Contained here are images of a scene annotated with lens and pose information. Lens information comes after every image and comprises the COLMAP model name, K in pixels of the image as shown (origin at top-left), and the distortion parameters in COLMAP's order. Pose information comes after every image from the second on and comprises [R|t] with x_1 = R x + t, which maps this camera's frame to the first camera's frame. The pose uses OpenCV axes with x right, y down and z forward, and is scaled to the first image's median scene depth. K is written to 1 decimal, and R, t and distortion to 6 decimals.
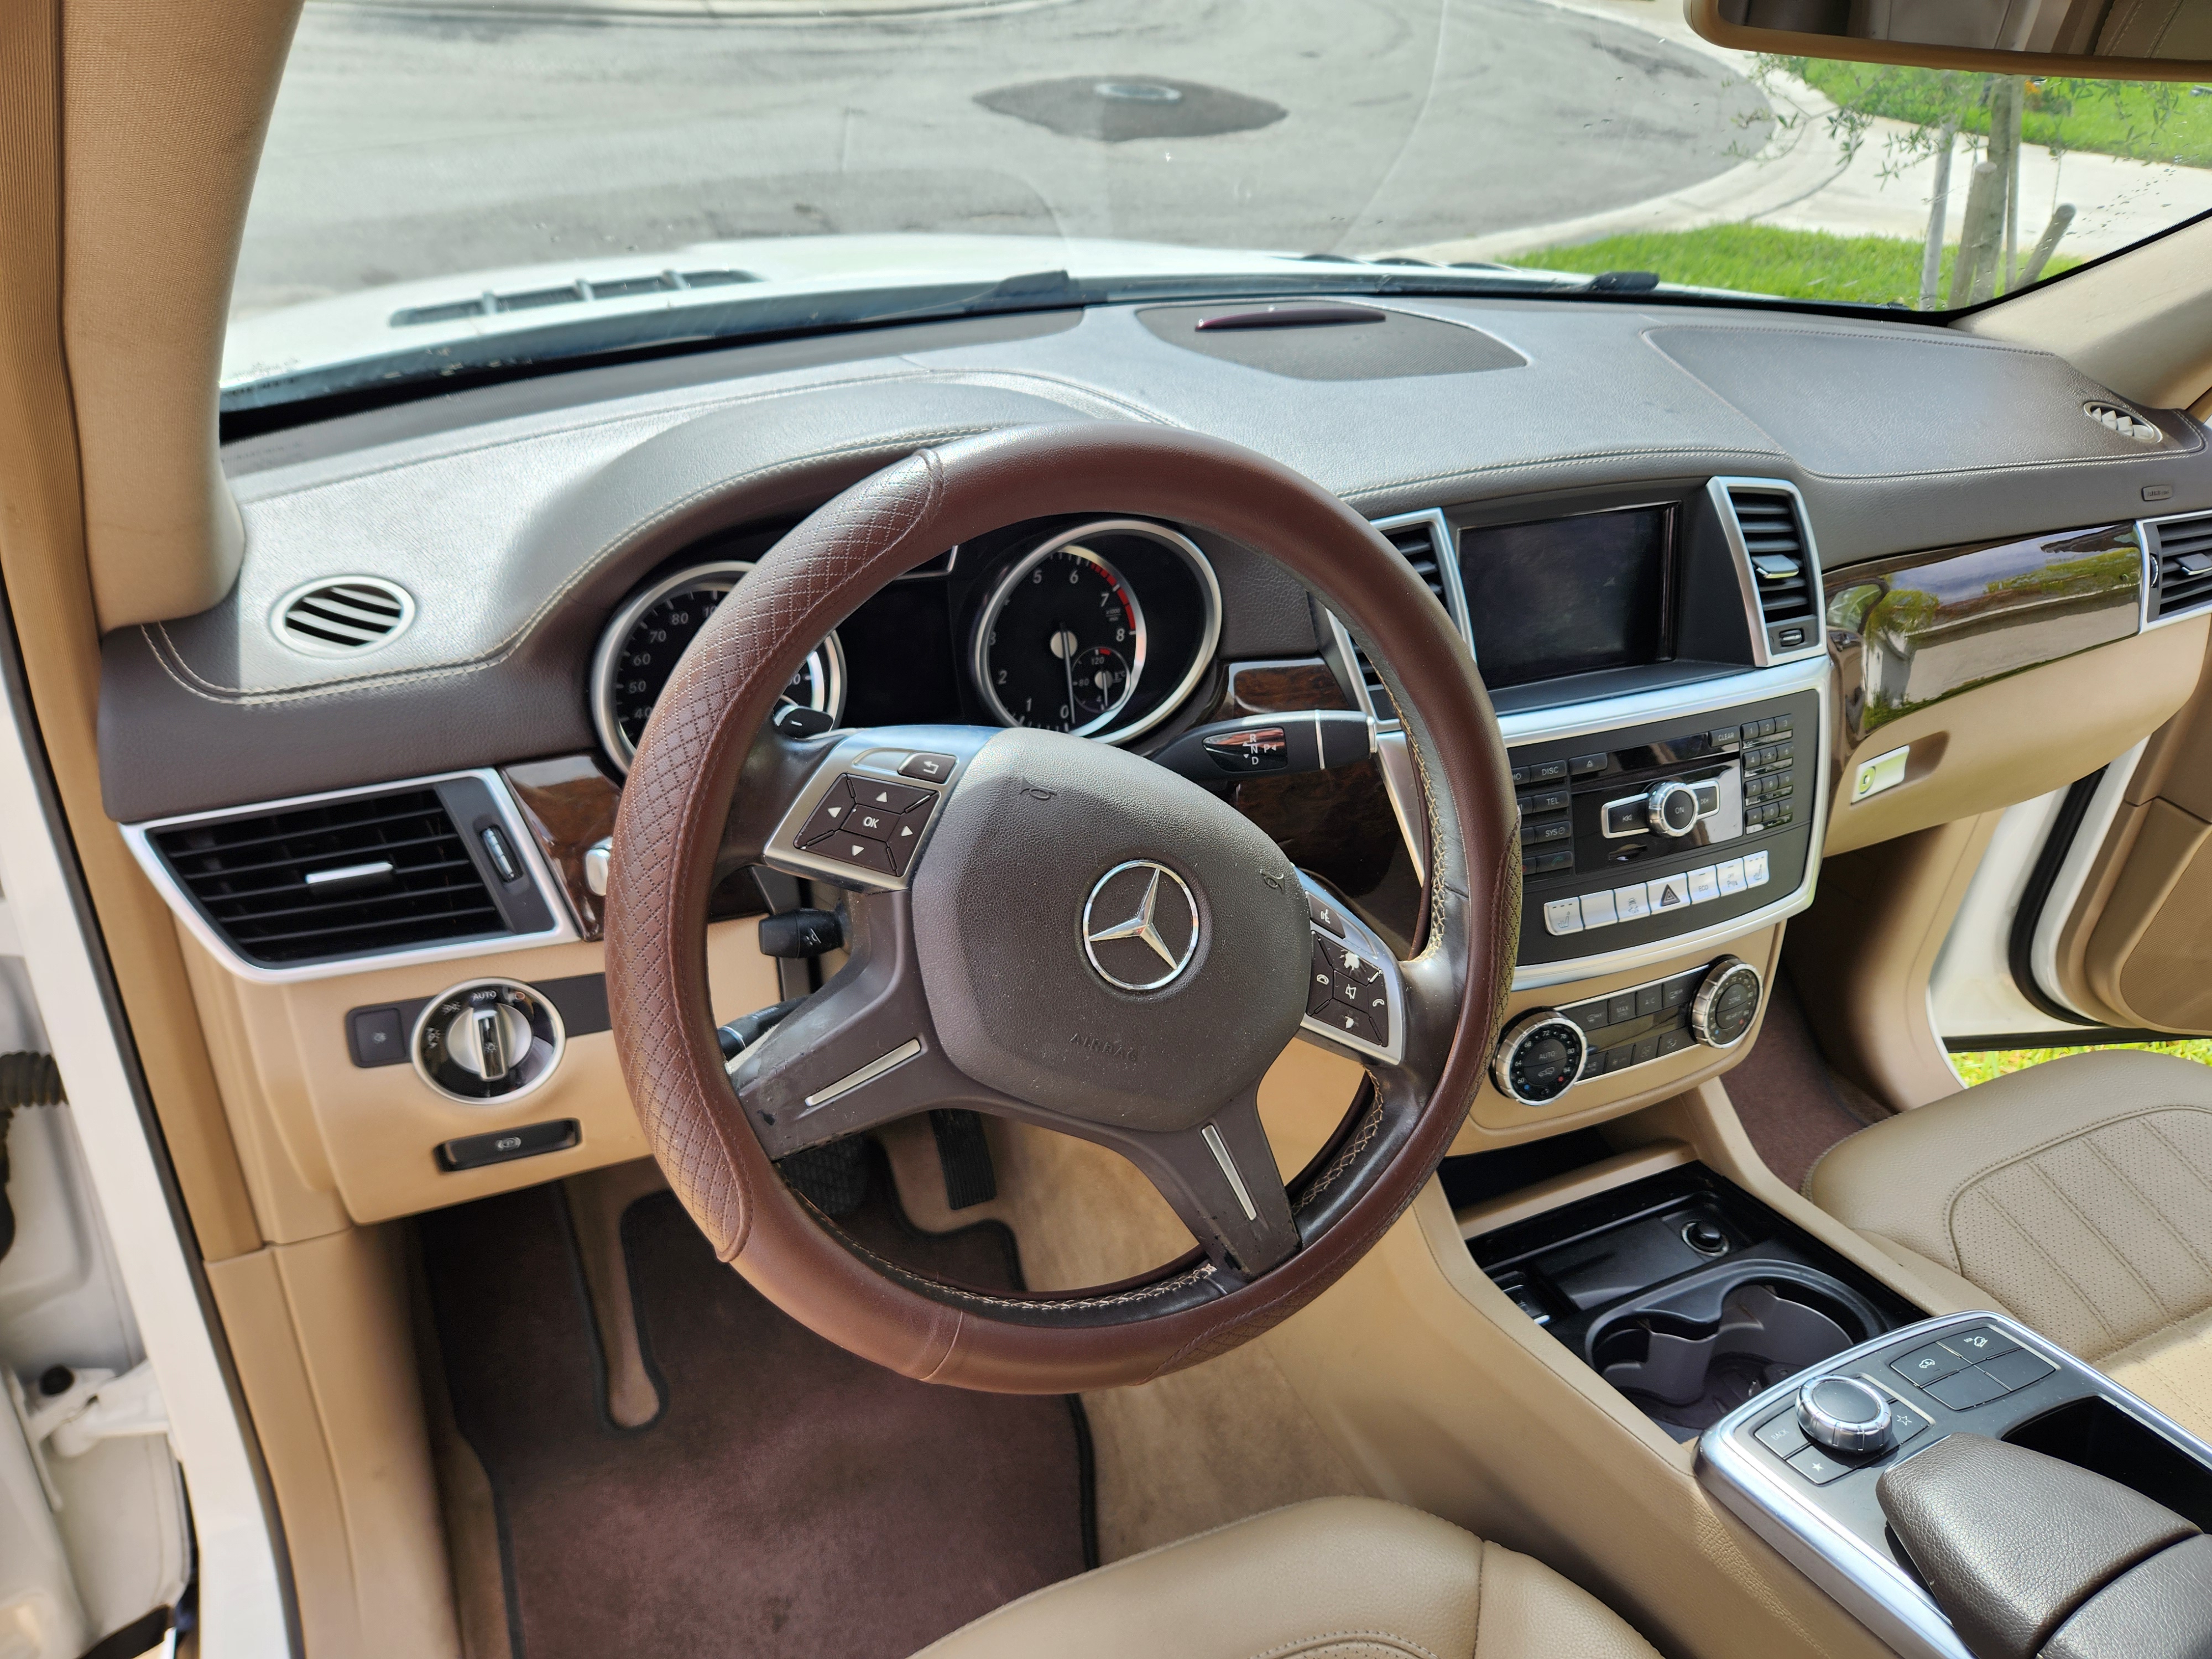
lens RADIAL K [[1544.0, 0, 1111.2], [0, 1544.0, 847.1], [0, 0, 1]] dist [0.052296, -0.054617]
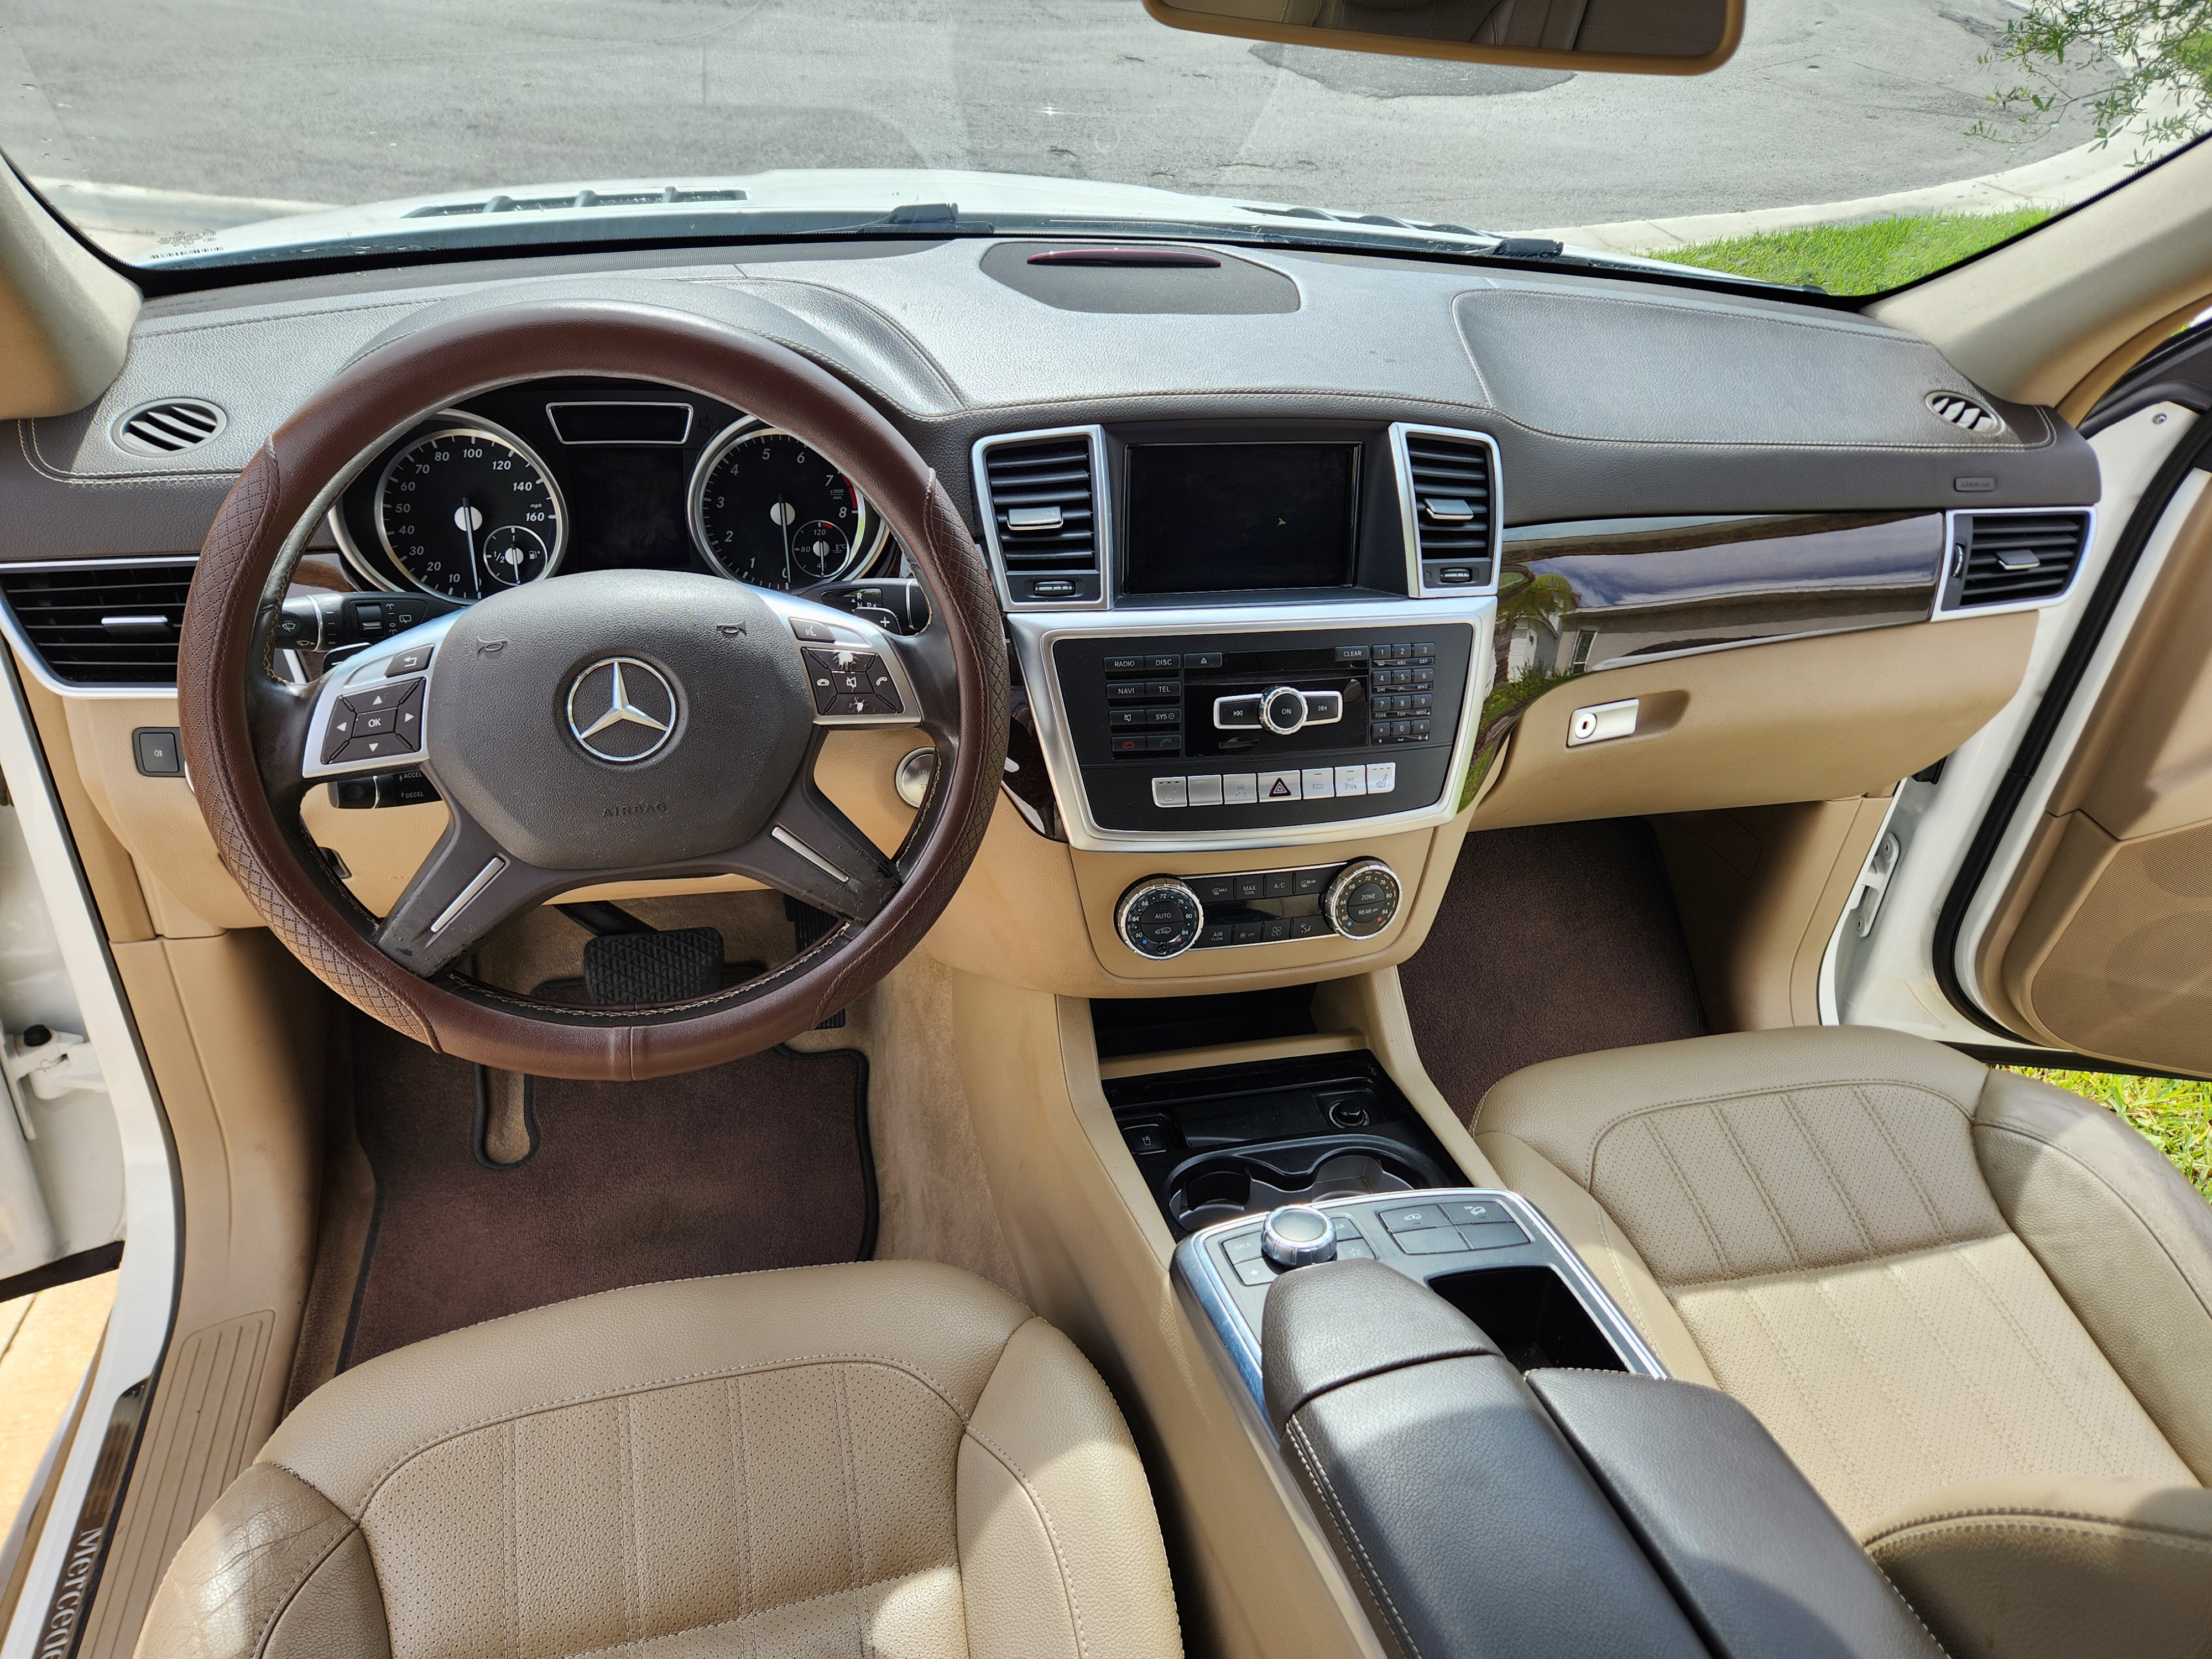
lens RADIAL K [[1542.1, 0, 1119.0], [0, 1542.1, 828.8], [0, 0, 1]] dist [0.058552, -0.045780]
pose [[0.979130, 0.121103, -0.163211, 0.409932], [-0.118327, 0.992617, 0.026659, 0.042223], [0.165235, -0.006791, 0.986231, -0.117624]]
